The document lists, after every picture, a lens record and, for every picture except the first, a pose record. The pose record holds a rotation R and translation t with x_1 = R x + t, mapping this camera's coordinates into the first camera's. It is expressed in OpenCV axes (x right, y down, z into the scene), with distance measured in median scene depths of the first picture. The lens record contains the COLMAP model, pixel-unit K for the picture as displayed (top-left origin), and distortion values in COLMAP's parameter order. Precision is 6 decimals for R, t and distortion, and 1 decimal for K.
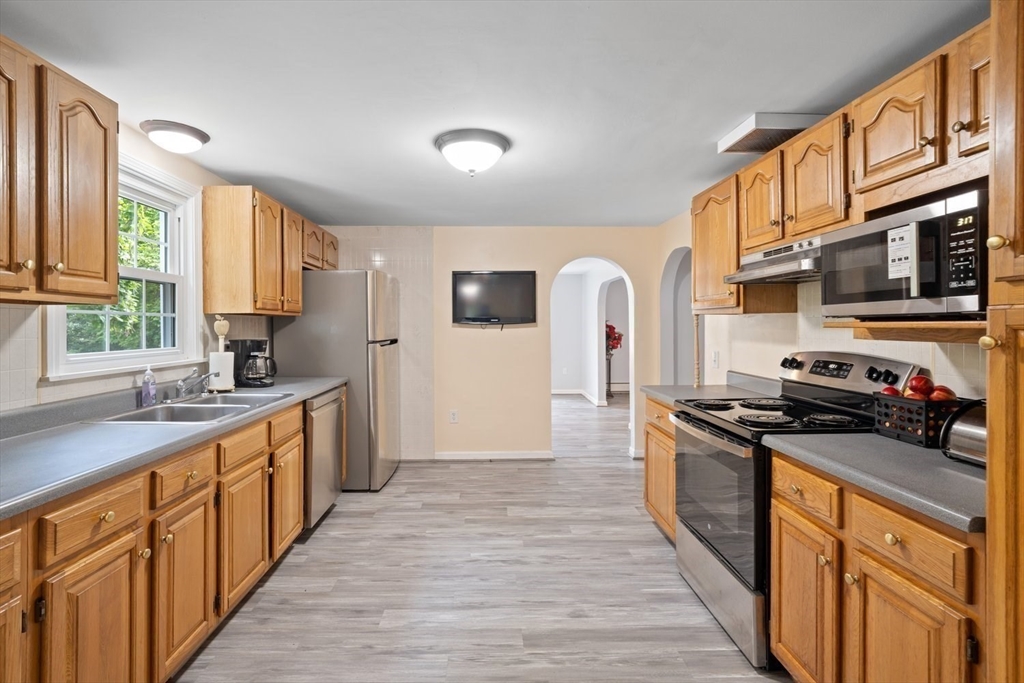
lens RADIAL K [[483.8, 0, 490.3], [0, 483.8, 328.0], [0, 0, 1]] dist [0.017592, 0.003582]
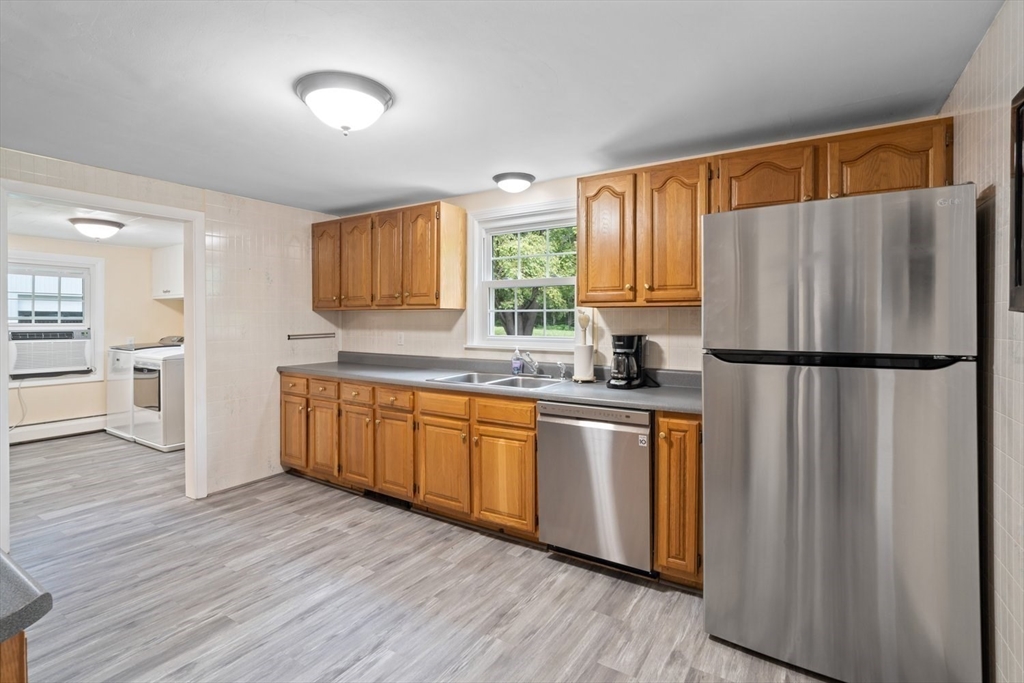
lens RADIAL K [[483.8, 0, 489.4], [0, 483.8, 324.4], [0, 0, 1]] dist [0.017592, 0.003582]
pose [[-0.576010, 0.009251, -0.817390, 0.523479], [0.007860, 0.999952, 0.005779, 0.001209], [0.817405, -0.003096, -0.576055, 1.791027]]
